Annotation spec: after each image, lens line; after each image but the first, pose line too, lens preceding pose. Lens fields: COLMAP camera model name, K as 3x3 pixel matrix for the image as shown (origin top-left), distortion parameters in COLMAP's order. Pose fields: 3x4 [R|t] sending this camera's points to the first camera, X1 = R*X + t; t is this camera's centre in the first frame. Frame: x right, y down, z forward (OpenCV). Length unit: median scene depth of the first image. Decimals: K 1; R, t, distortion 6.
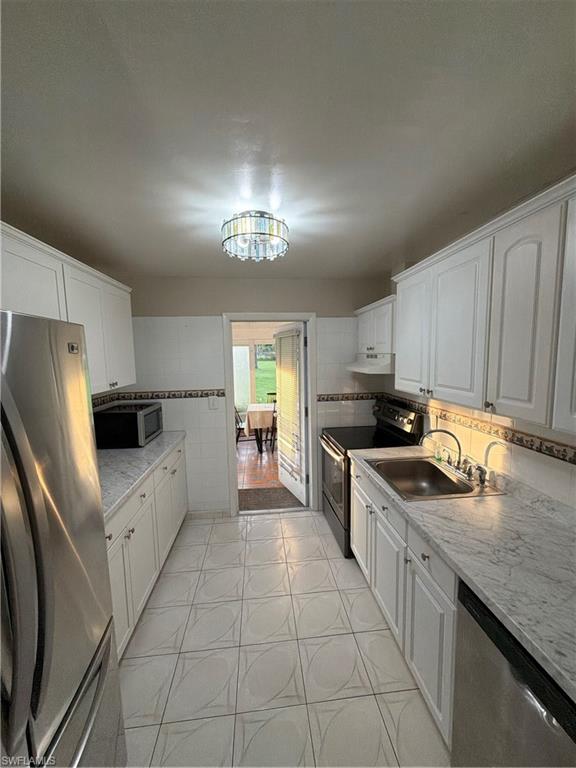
lens RADIAL K [[307.3, 0, 288.9], [0, 307.3, 386.6], [0, 0, 1]] dist [-0.000591, 0.000977]
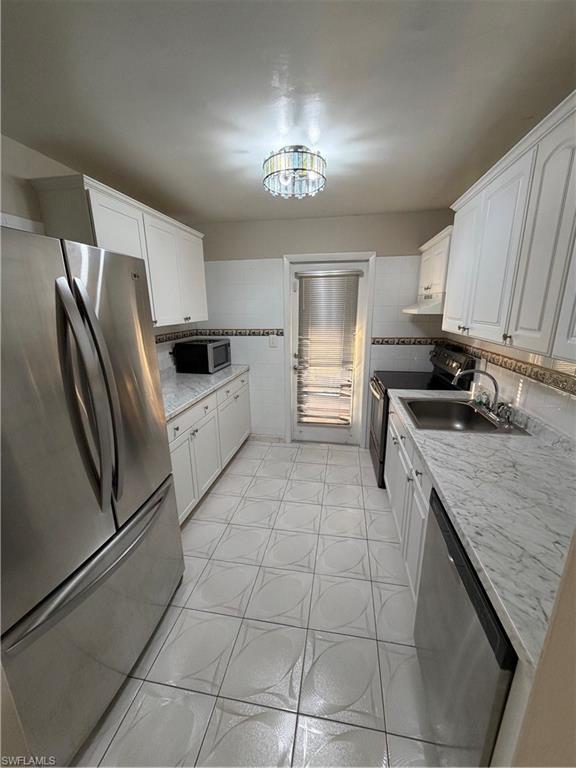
lens RADIAL K [[307.3, 0, 289.7], [0, 307.3, 386.5], [0, 0, 1]] dist [-0.000591, 0.000977]
pose [[0.961913, 0.078113, -0.261958, 0.194904], [-0.037686, 0.987047, 0.155941, 0.066796], [0.270745, -0.140130, 0.952397, -0.103903]]
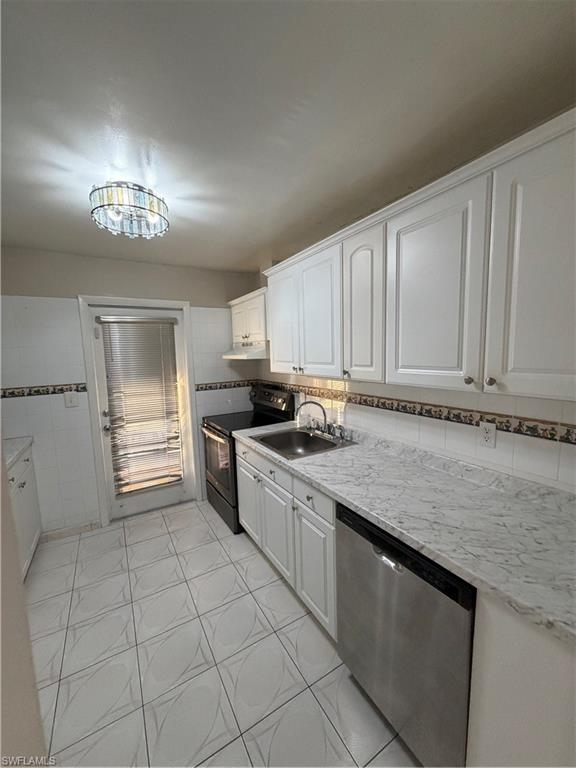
lens RADIAL K [[307.3, 0, 289.1], [0, 307.3, 386.7], [0, 0, 1]] dist [-0.000591, 0.000977]
pose [[0.906879, -0.055152, 0.417766, -0.086274], [0.055148, 0.998405, 0.012092, 0.068946], [-0.417766, 0.012073, 0.908474, -0.061619]]
